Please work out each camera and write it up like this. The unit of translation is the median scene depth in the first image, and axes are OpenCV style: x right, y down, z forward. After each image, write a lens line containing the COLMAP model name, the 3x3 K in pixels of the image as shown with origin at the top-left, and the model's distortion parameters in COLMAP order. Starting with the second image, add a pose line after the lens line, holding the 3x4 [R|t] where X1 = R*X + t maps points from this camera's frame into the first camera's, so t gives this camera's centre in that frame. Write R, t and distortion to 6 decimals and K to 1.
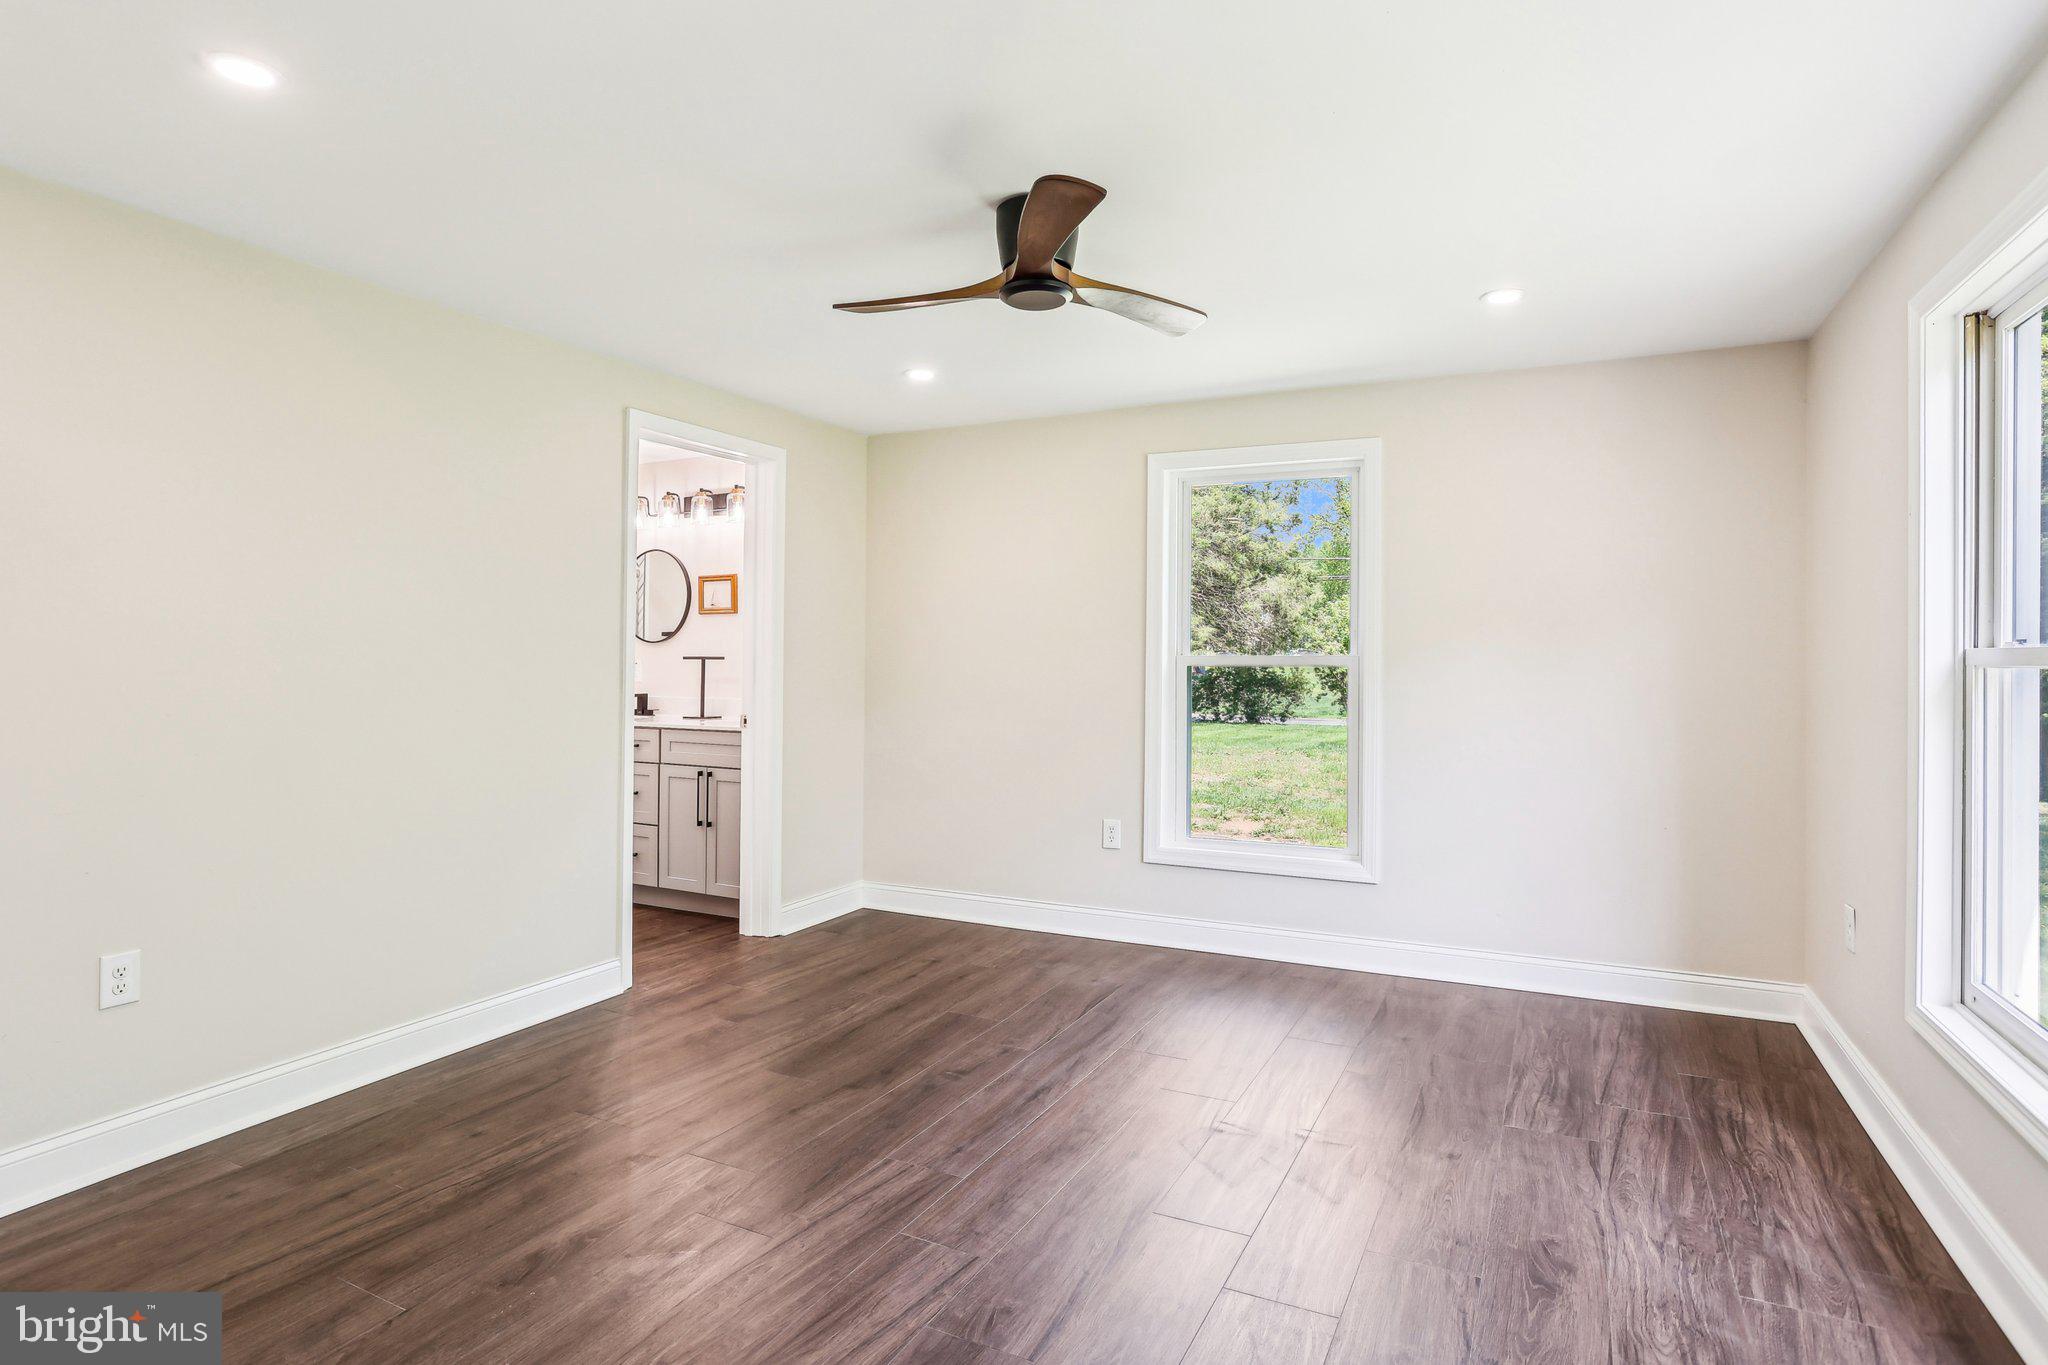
lens RADIAL K [[1027.4, 0, 1017.5], [0, 1027.4, 670.6], [0, 0, 1]] dist [-0.042754, 0.021161]
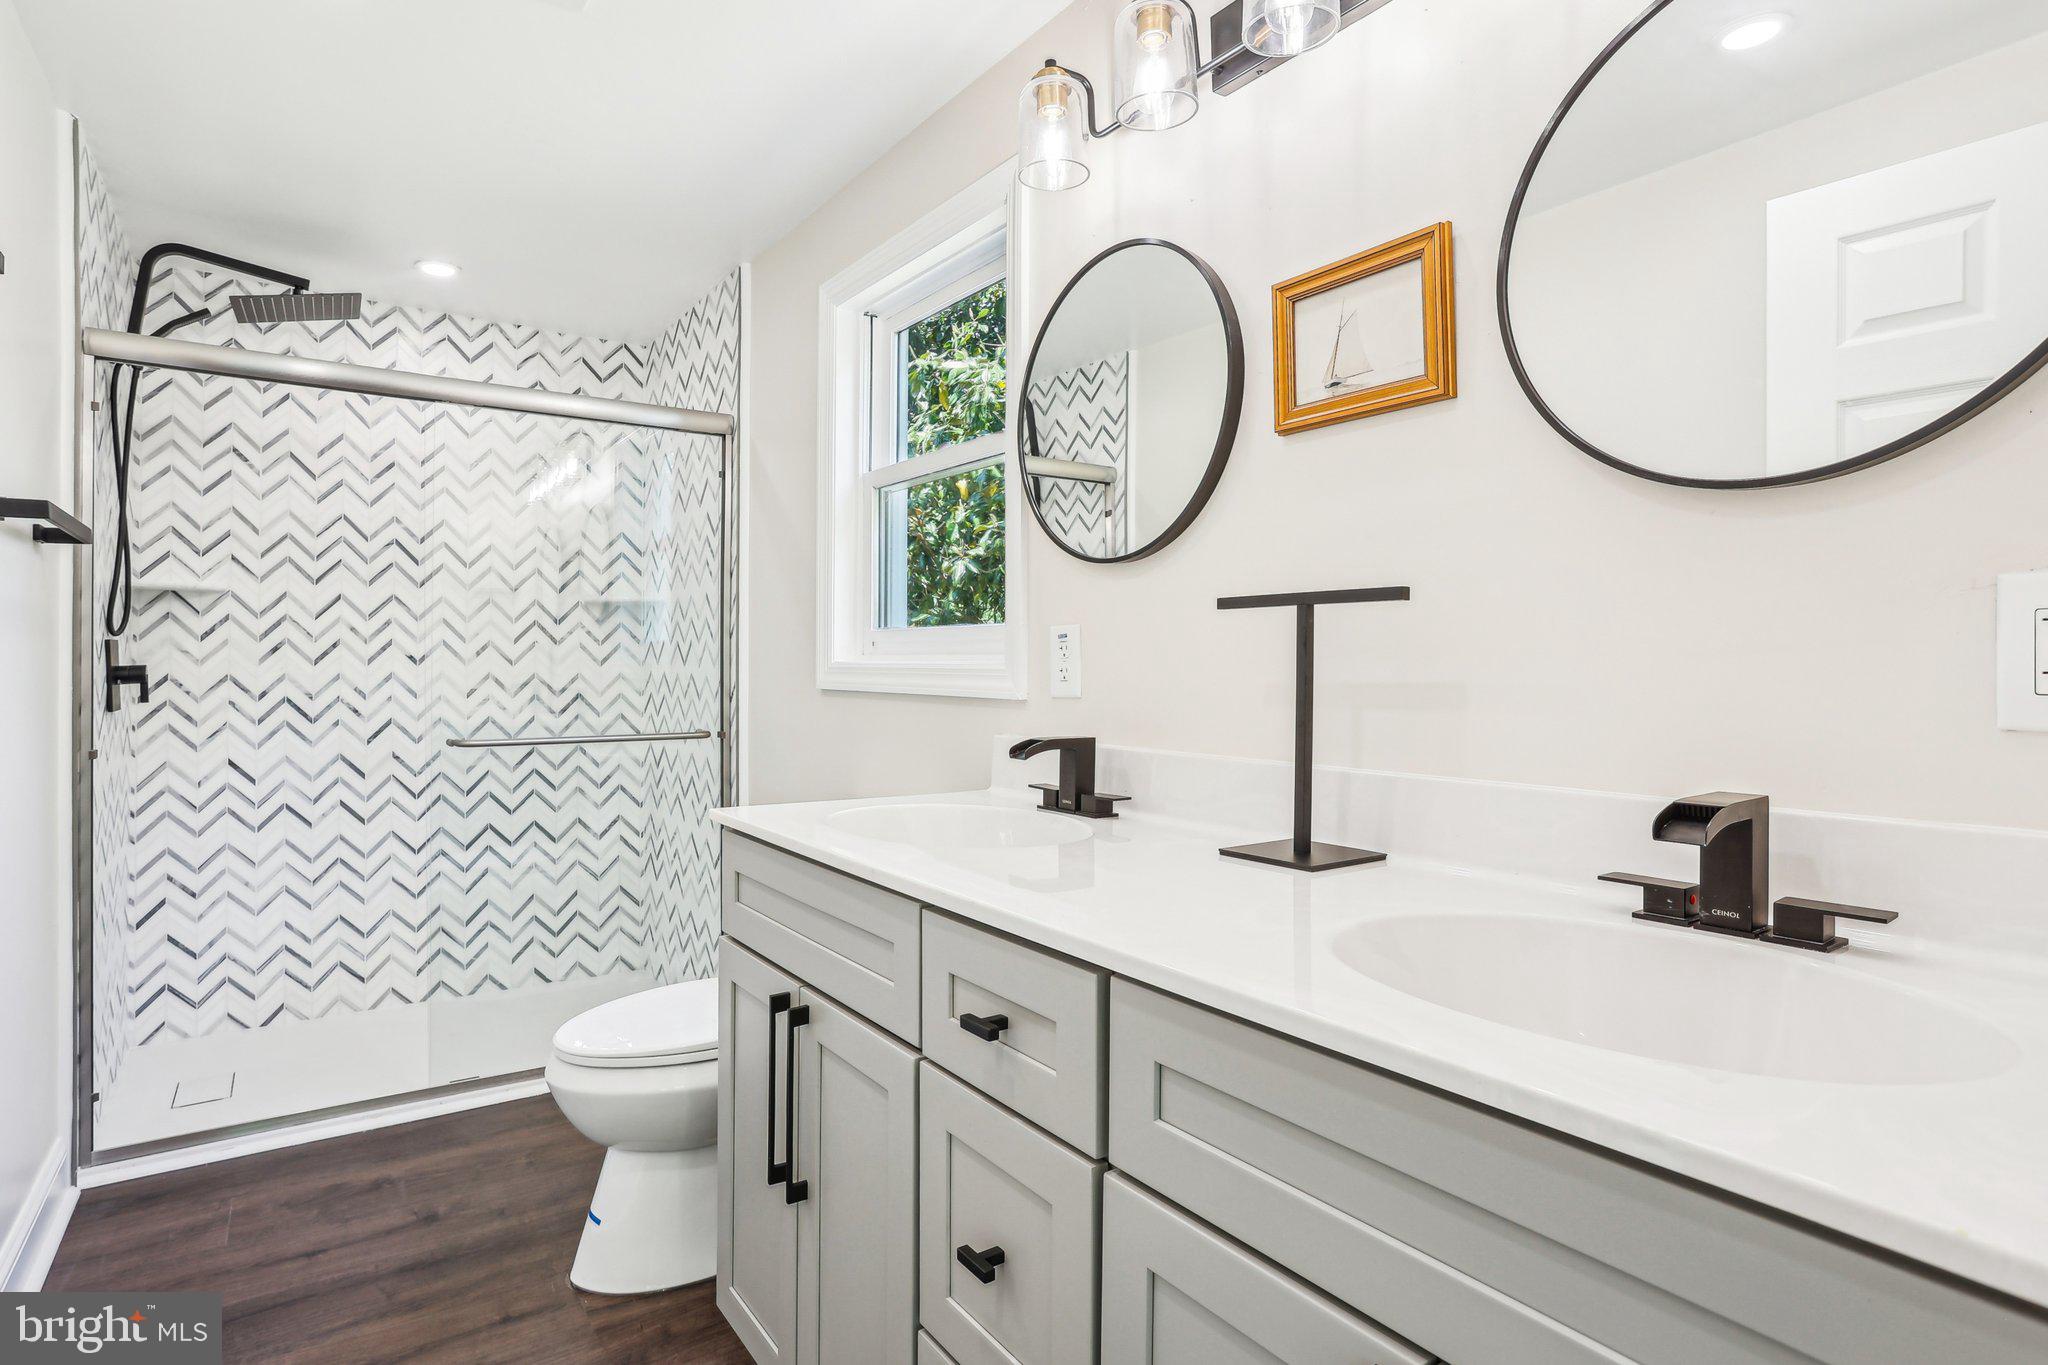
lens RADIAL K [[1027.4, 0, 1023.7], [0, 1027.4, 673.9], [0, 0, 1]] dist [-0.042754, 0.021161]
pose [[0.889057, 0.000439, -0.457796, -0.253011], [0.000784, 0.999997, 0.002482, 0.003737], [0.457795, -0.002565, 0.889054, 0.751718]]
